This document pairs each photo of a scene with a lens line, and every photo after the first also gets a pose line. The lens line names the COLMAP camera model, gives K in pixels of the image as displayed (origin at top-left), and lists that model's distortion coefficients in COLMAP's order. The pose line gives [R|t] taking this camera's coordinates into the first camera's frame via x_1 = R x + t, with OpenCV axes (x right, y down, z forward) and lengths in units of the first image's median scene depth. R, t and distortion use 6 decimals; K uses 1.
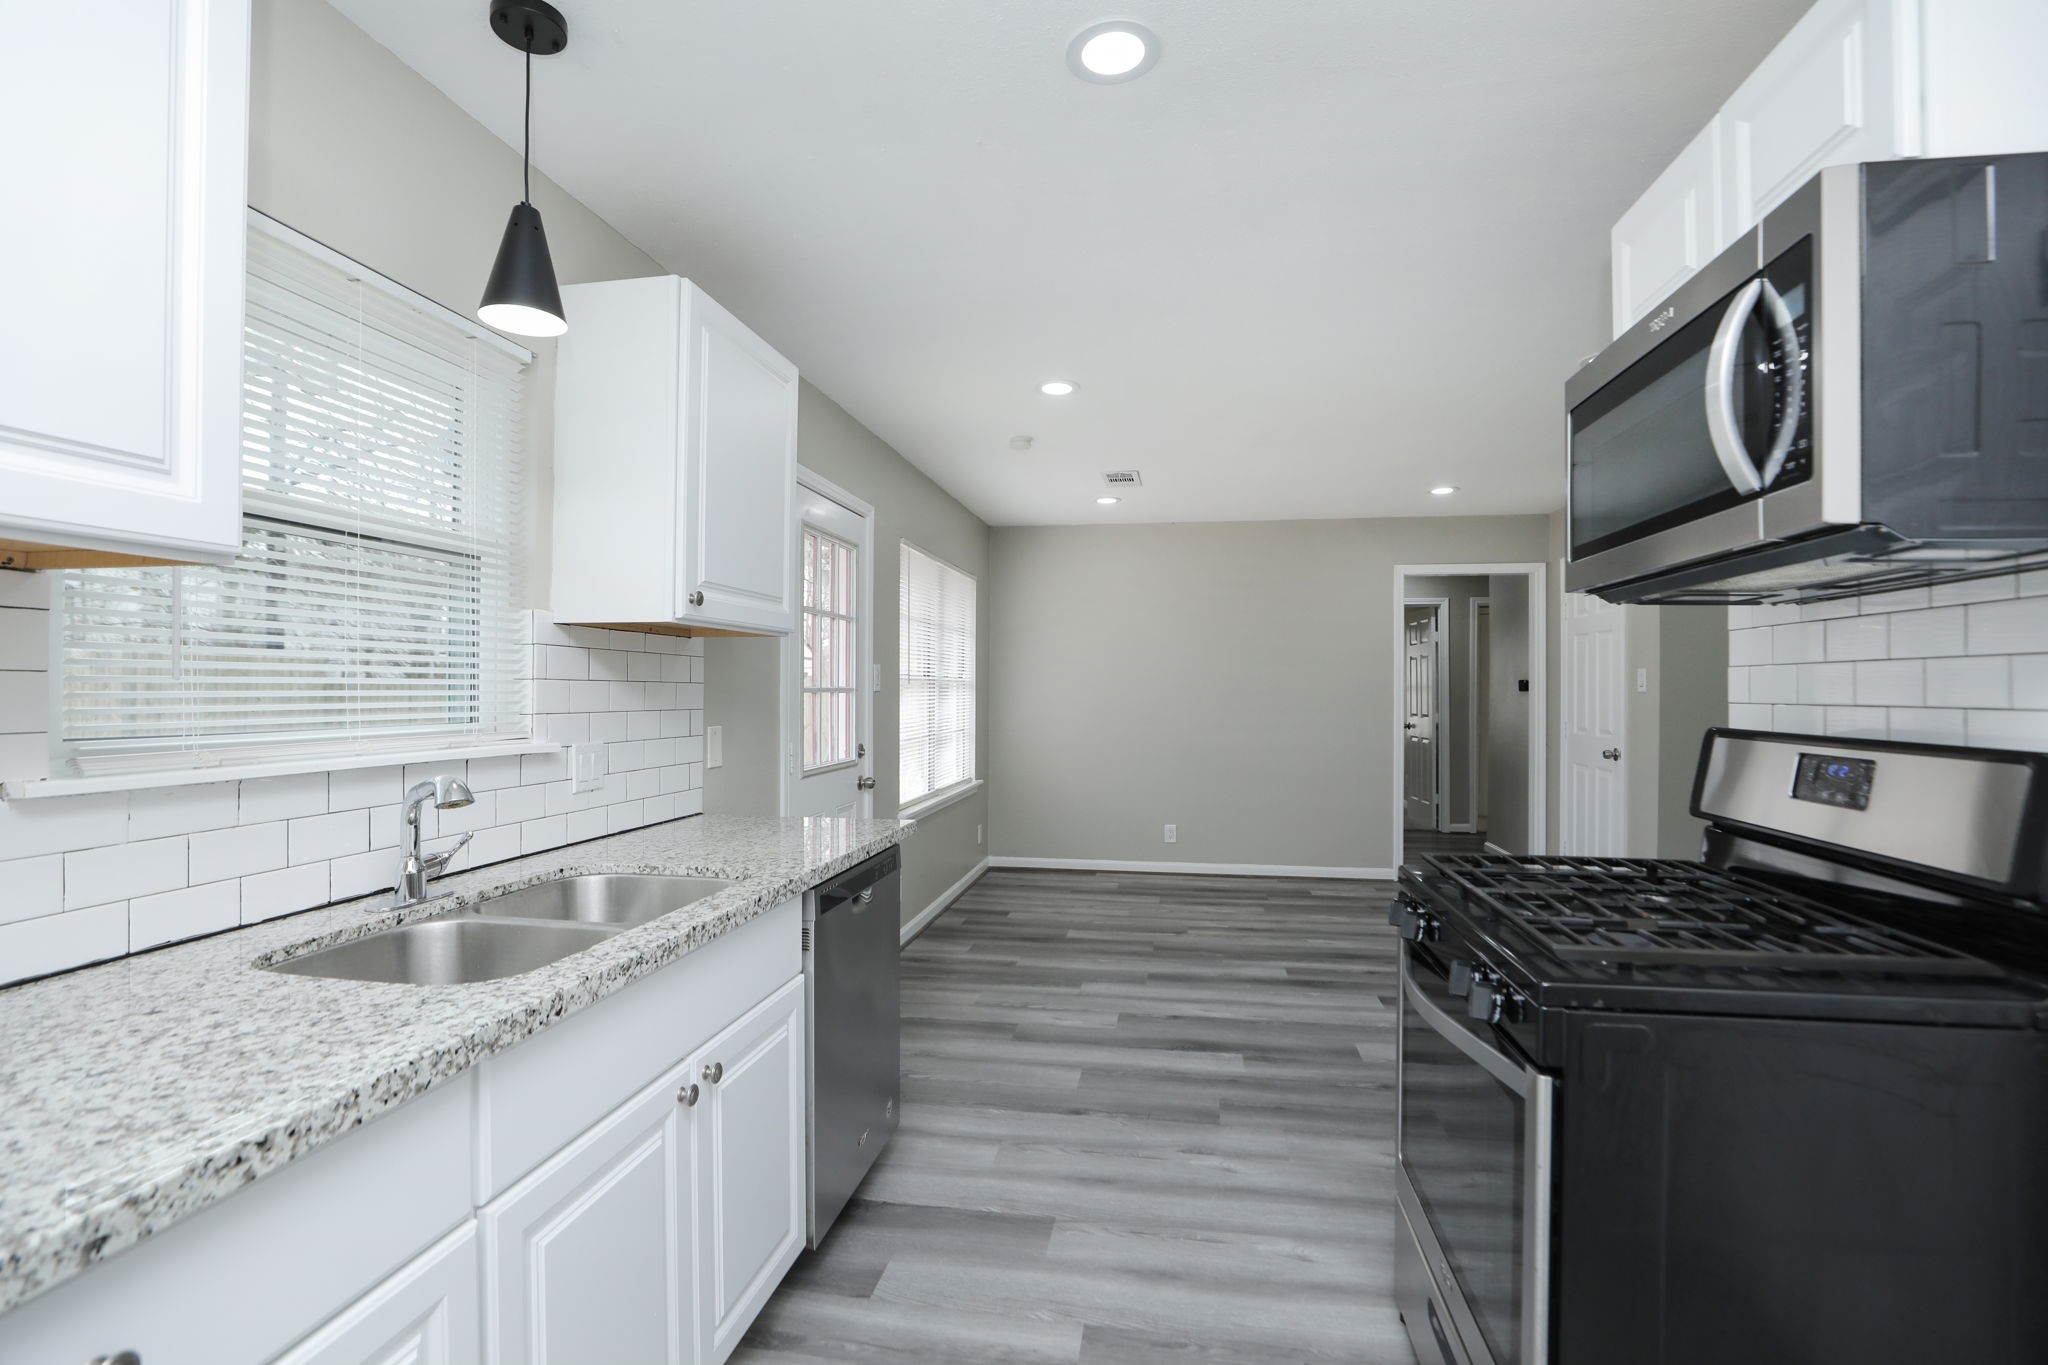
lens RADIAL K [[932.7, 0, 1022.7], [0, 932.7, 687.2], [0, 0, 1]] dist [-0.044111, 0.012564]
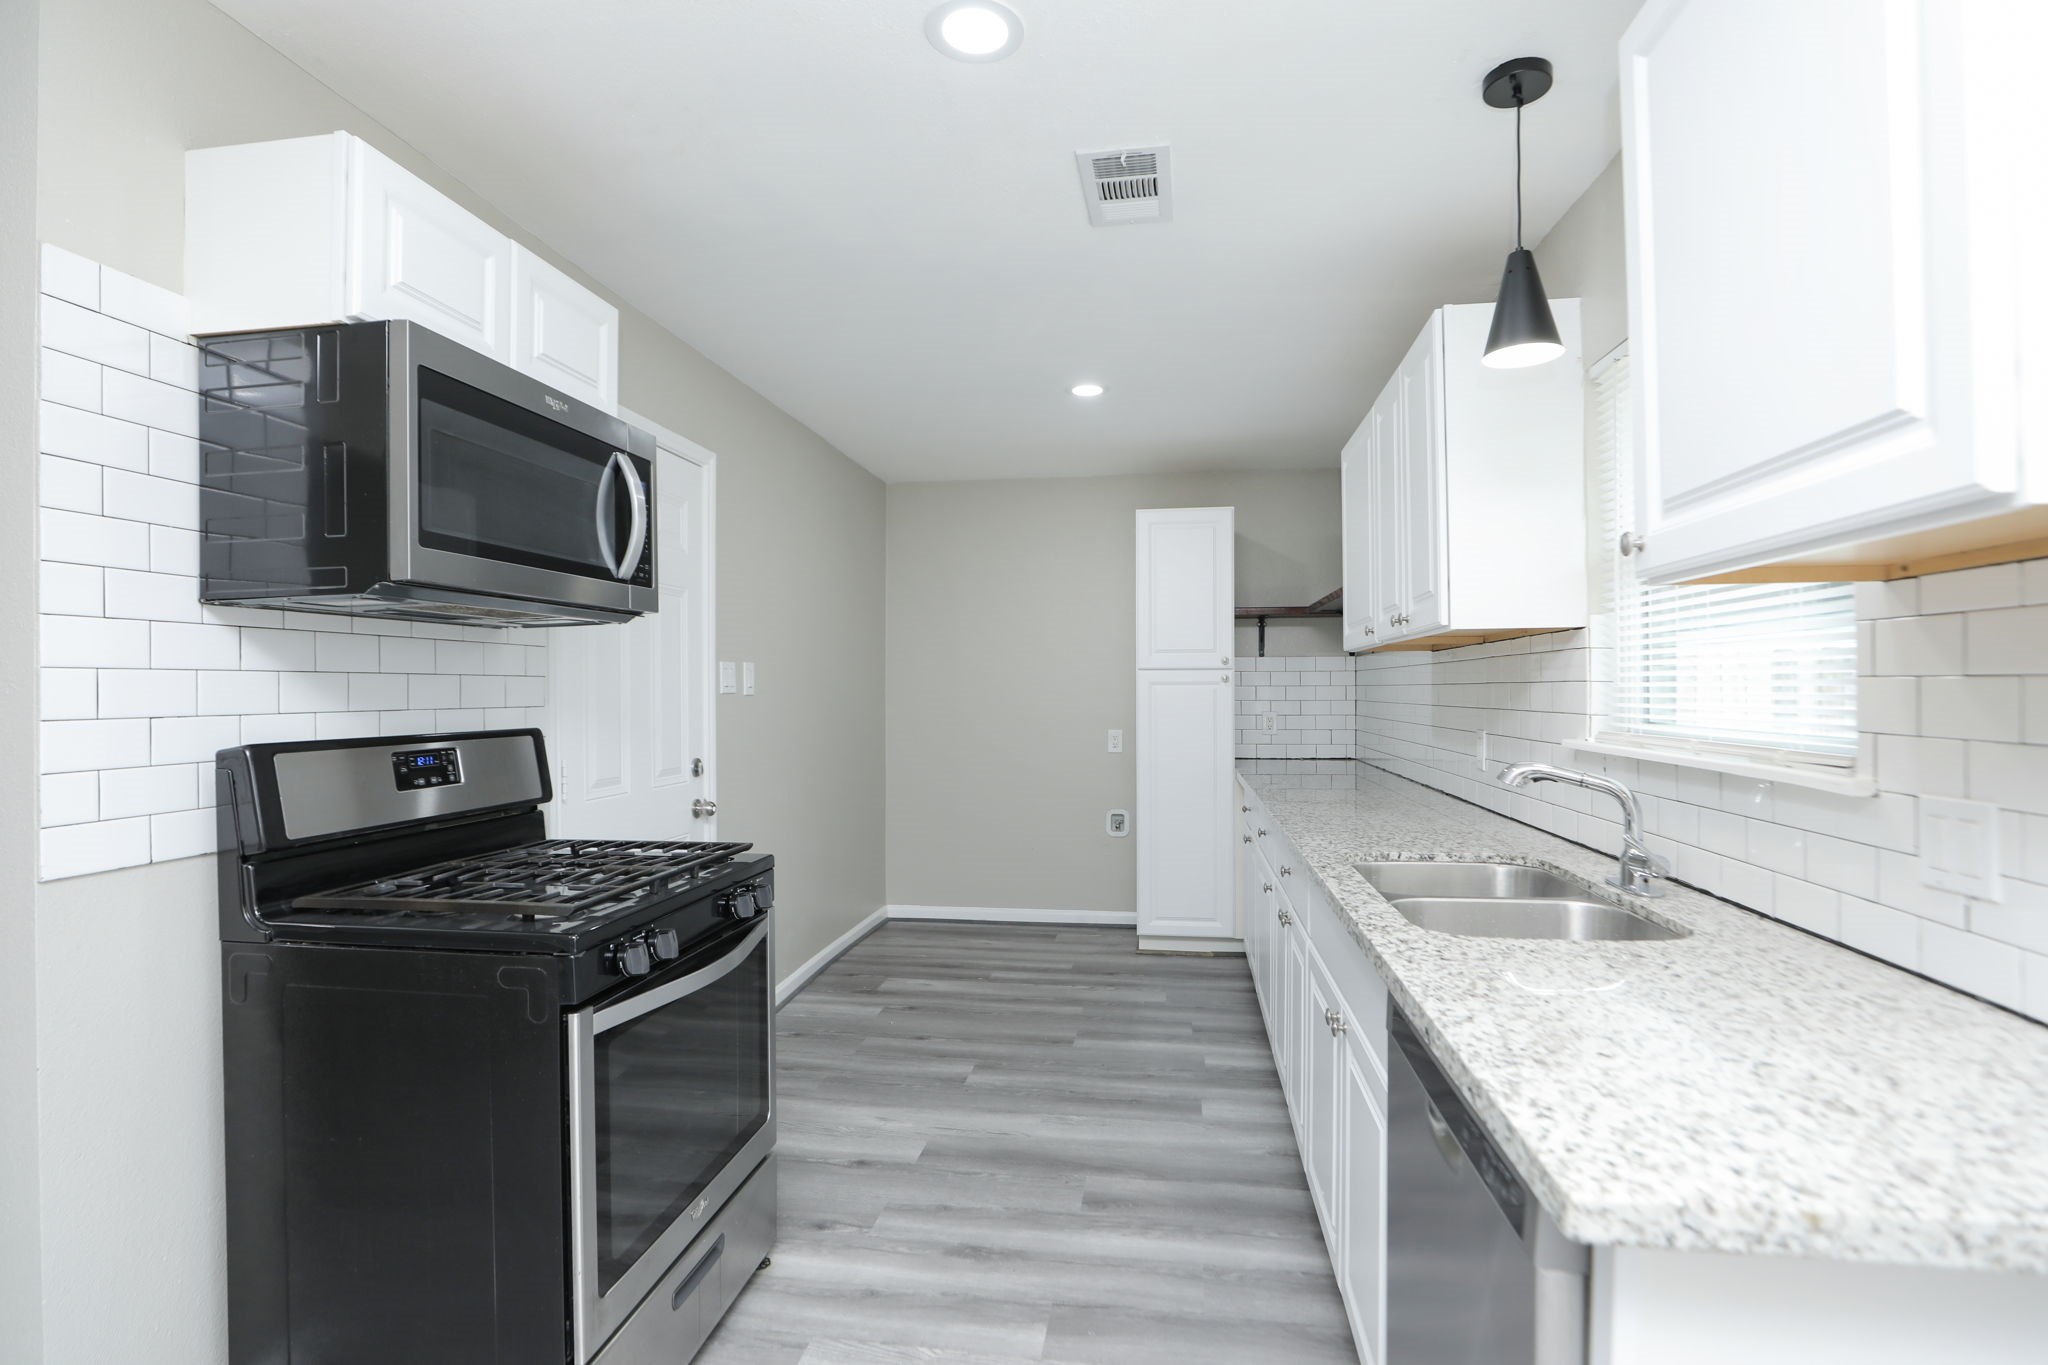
lens RADIAL K [[987.7, 0, 1032.8], [0, 987.7, 690.6], [0, 0, 1]] dist [-0.040493, 0.012308]
pose [[-0.999512, 0.004433, -0.030910, 0.036383], [0.004439, 0.999990, -0.000109, -0.001027], [0.030909, -0.000246, -0.999522, 1.009343]]
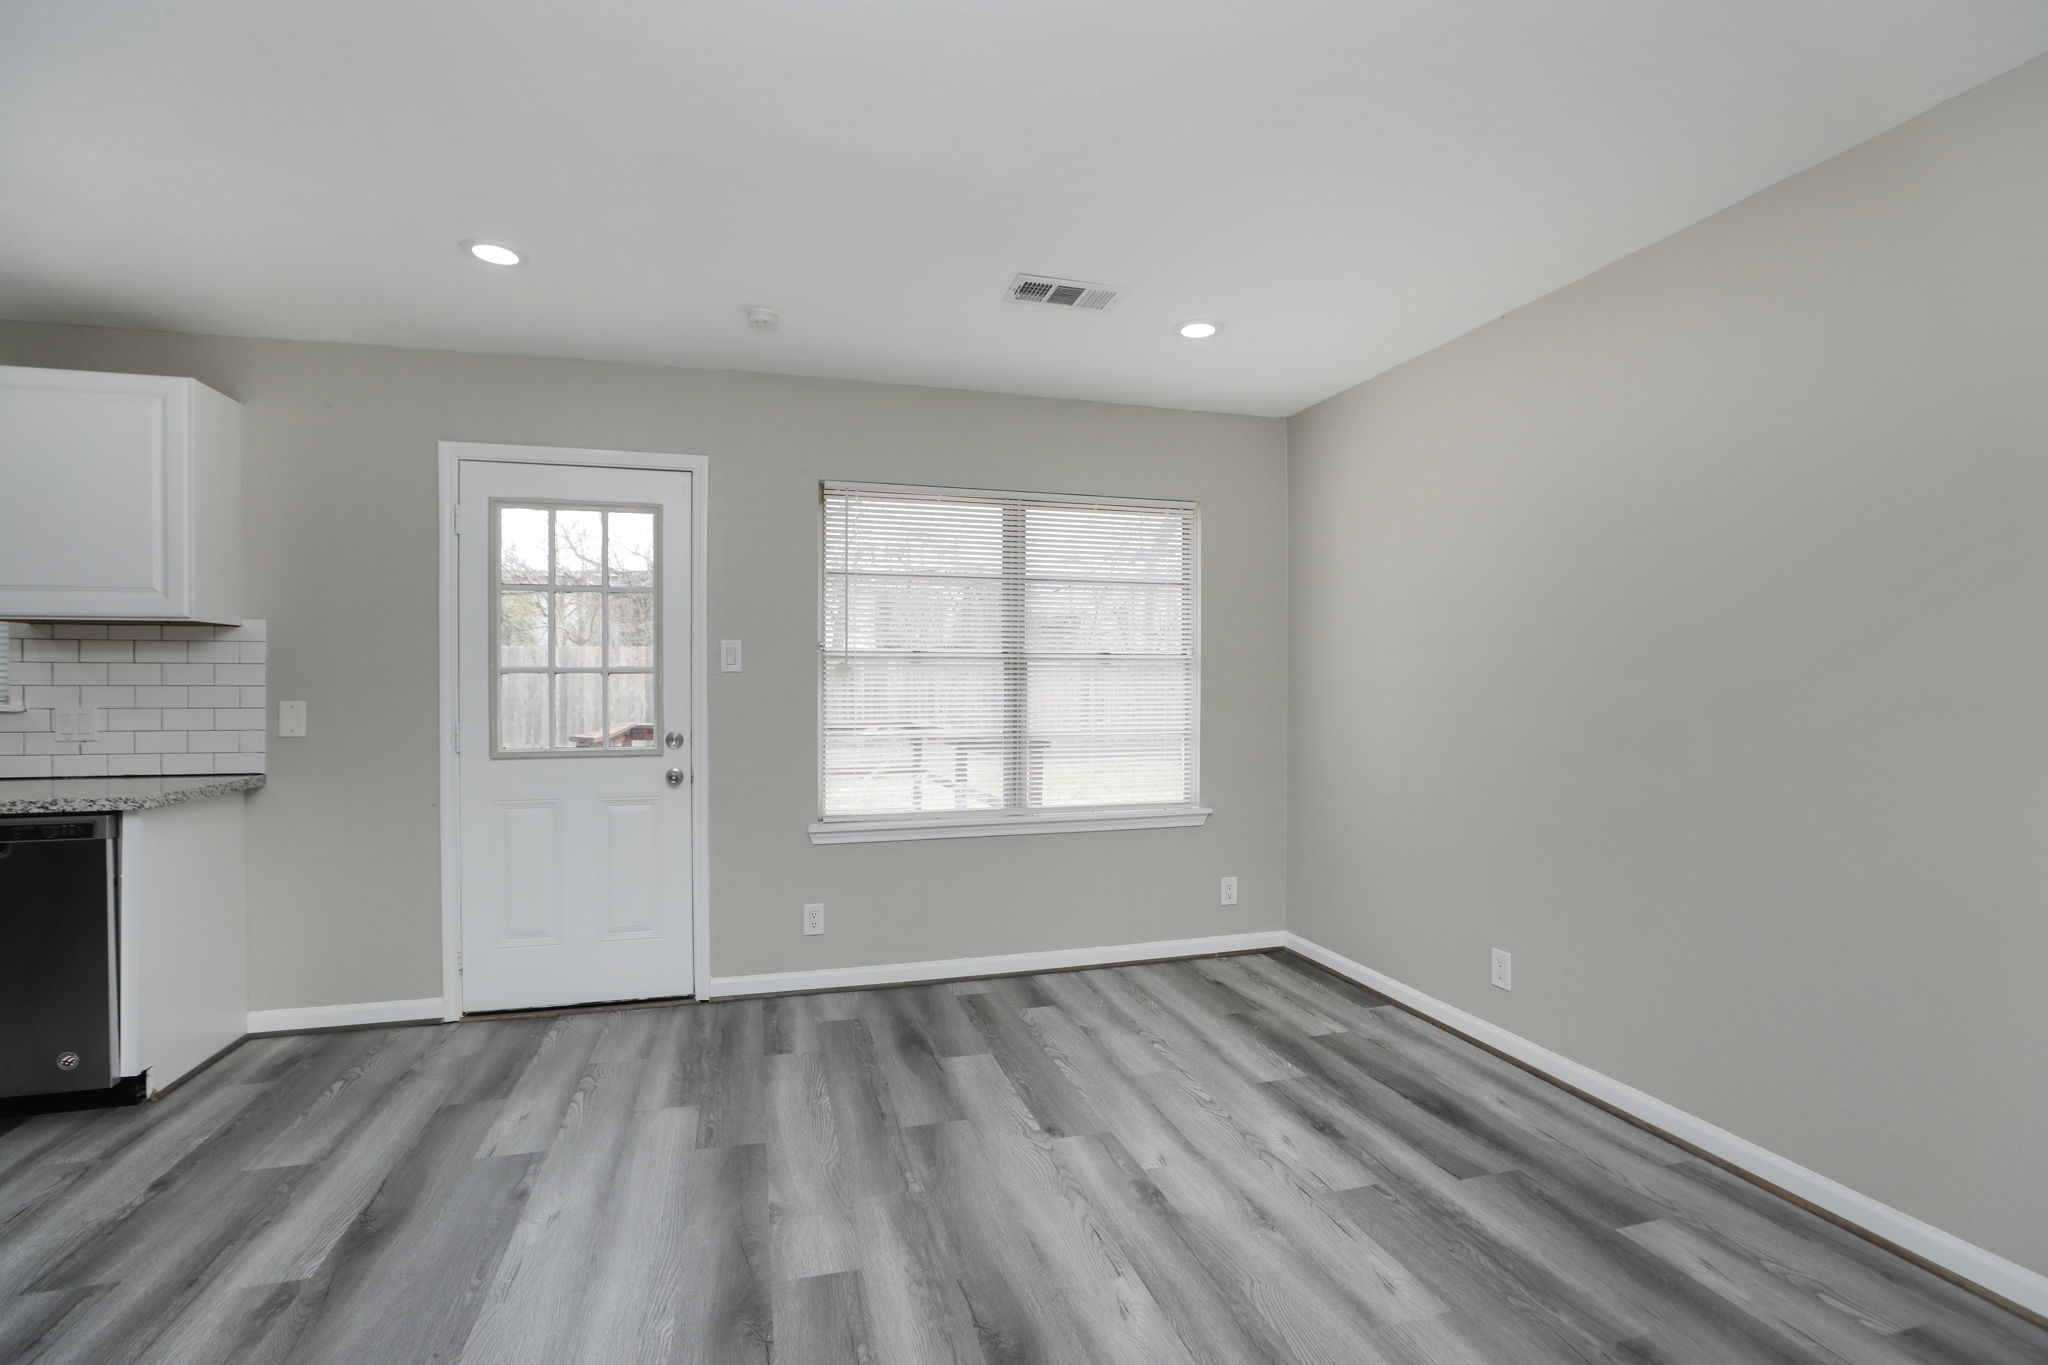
lens RADIAL K [[932.7, 0, 1022.7], [0, 932.7, 687.2], [0, 0, 1]] dist [-0.044111, 0.012564]
pose [[0.443782, 0.003572, -0.896128, 0.926091], [0.002989, 0.999981, 0.005466, 0.017904], [0.896130, -0.005104, 0.443762, 1.119879]]
